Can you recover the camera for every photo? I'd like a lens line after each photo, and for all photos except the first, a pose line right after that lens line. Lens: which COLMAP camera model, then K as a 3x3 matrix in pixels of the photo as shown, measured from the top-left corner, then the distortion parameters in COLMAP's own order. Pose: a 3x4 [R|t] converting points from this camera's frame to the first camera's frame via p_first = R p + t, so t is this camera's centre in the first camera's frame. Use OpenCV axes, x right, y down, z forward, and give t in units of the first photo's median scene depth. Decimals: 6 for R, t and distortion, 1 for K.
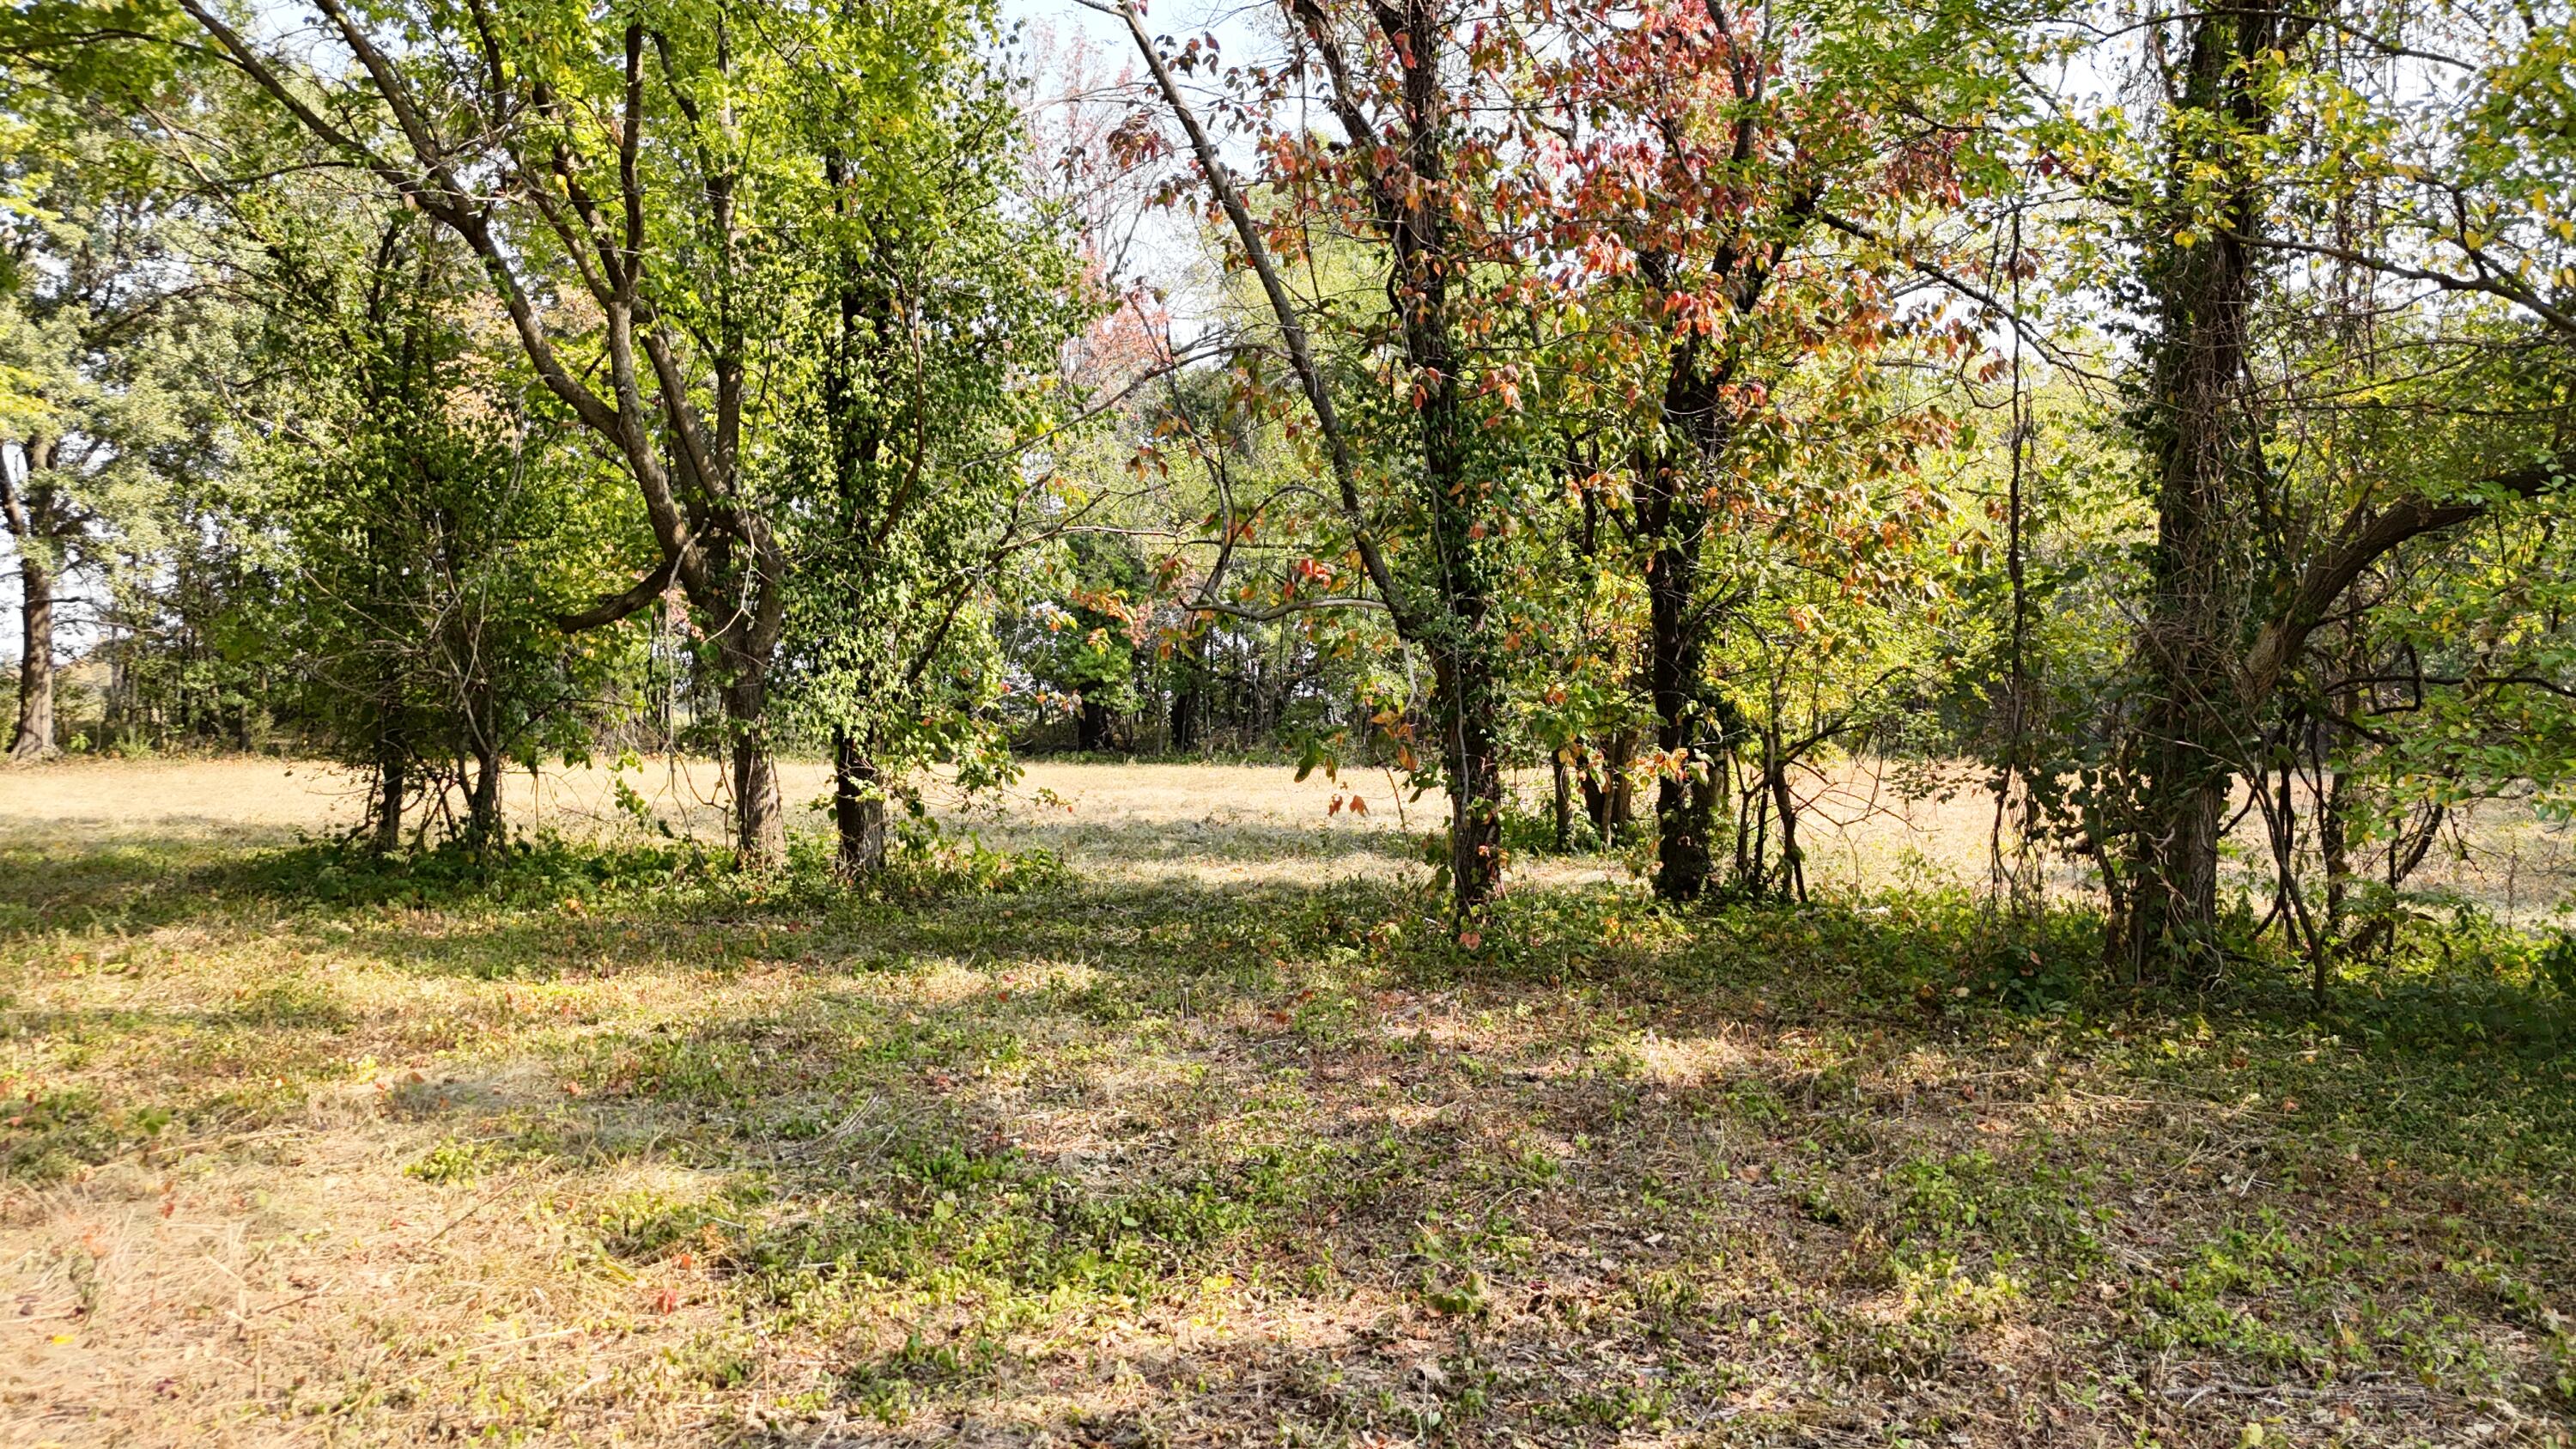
lens RADIAL K [[1821.0, 0, 1288.0], [0, 1821.0, 724.5], [0, 0, 1]] dist [0.091783, -0.112260]
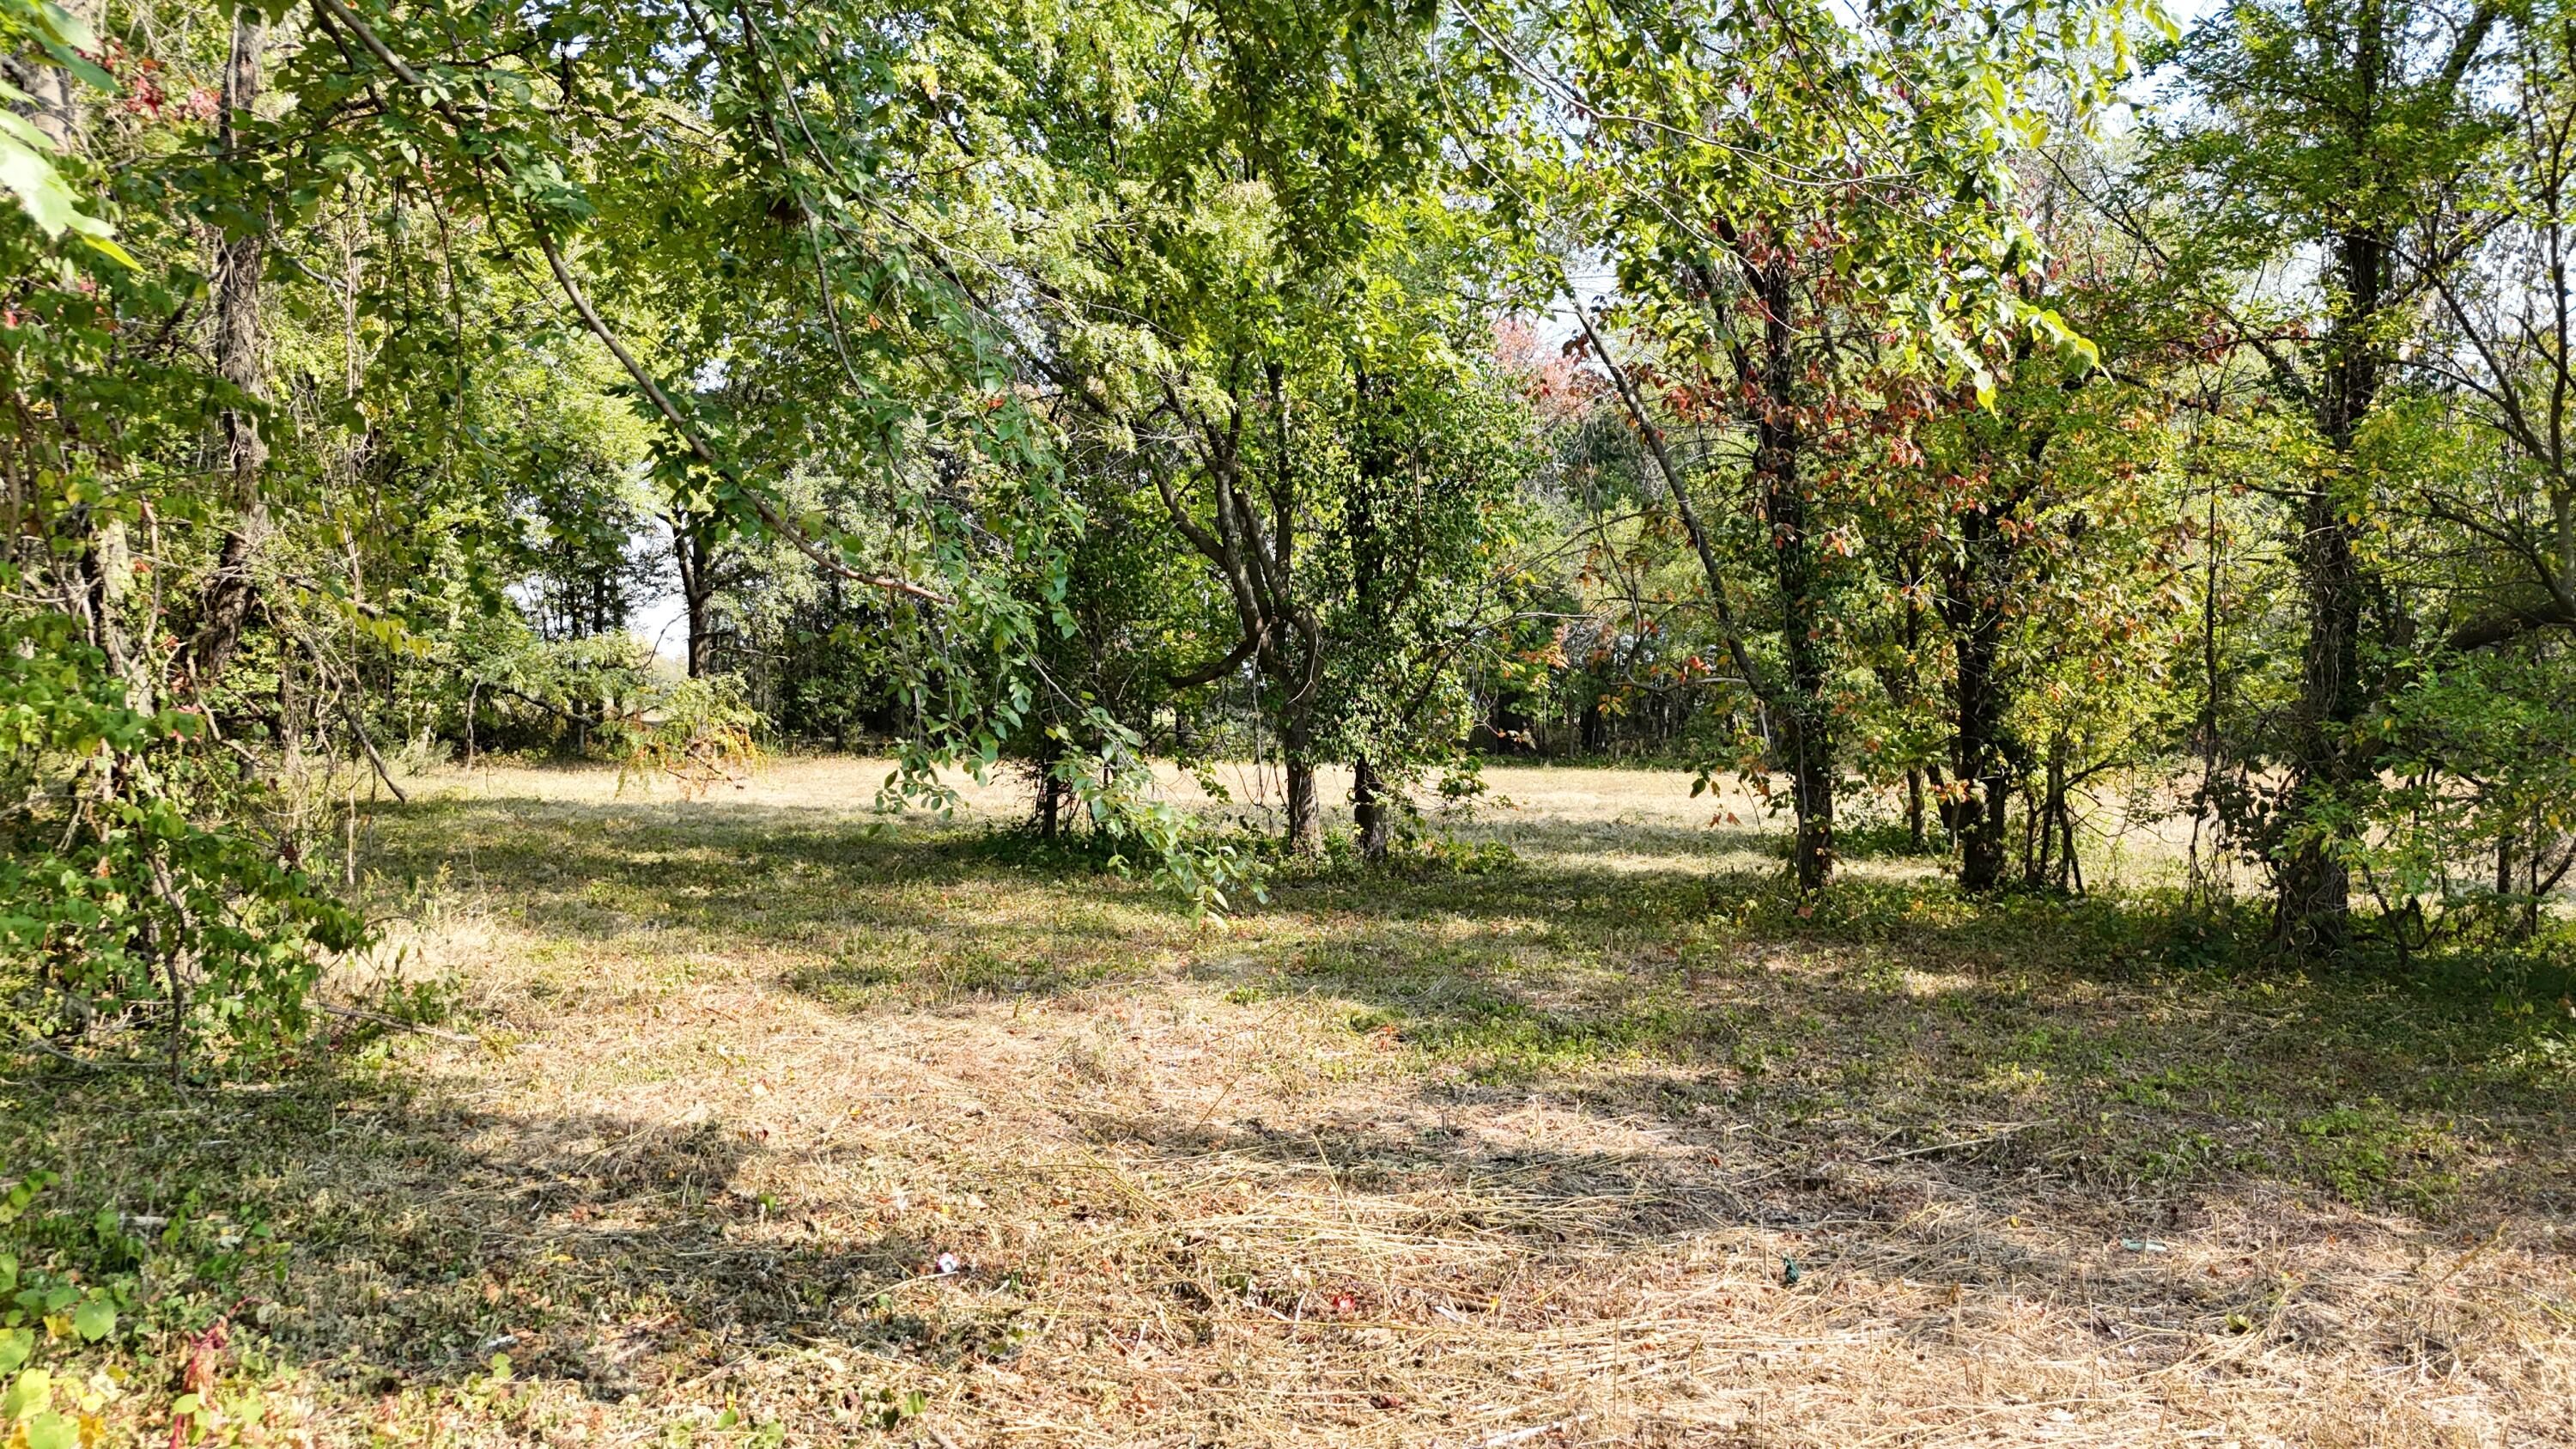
lens RADIAL K [[1821.0, 0, 1288.0], [0, 1821.0, 724.5], [0, 0, 1]] dist [0.091783, -0.112260]
pose [[0.976052, 0.005274, -0.217474, 0.010102], [-0.004208, 0.999977, 0.005363, -0.030058], [0.217498, -0.004319, 0.976051, -0.409323]]
